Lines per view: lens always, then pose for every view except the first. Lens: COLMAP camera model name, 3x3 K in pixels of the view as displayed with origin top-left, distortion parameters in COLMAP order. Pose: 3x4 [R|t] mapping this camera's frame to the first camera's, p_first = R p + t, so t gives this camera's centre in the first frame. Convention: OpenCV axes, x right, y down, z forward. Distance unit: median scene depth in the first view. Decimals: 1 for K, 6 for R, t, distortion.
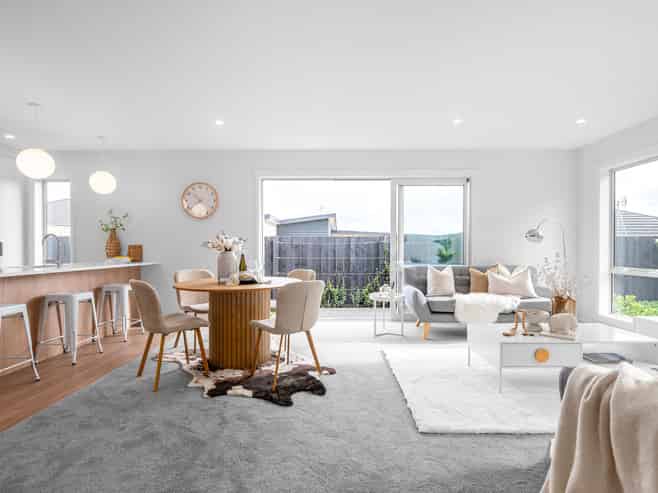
lens RADIAL K [[340.4, 0, 332.2], [0, 340.4, 247.5], [0, 0, 1]] dist [-0.000603, 0.001076]
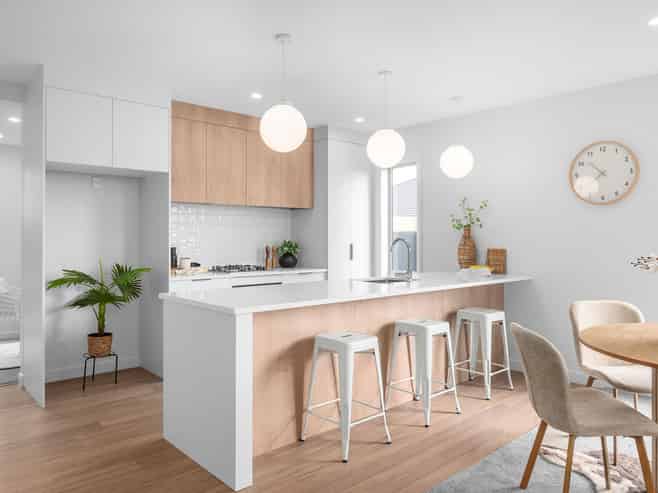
lens RADIAL K [[490.2, 0, 320.8], [0, 490.2, 232.9], [0, 0, 1]] dist [0.015187, 0.017139]
pose [[0.671929, -0.004127, -0.740604, -0.117452], [-0.003547, 0.999955, -0.008790, -0.036005], [0.740607, 0.008533, 0.671885, 0.116794]]
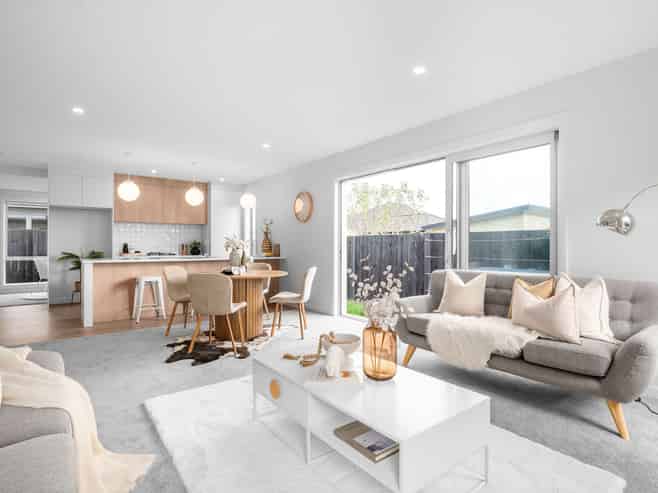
lens RADIAL K [[345.4, 0, 328.7], [0, 345.4, 247.8], [0, 0, 1]] dist [0.008427, 0.000901]
pose [[0.623622, 0.002952, -0.781721, 0.721426], [-0.000409, 0.999994, 0.003450, 0.003183], [0.781726, -0.001831, 0.623619, 0.351481]]
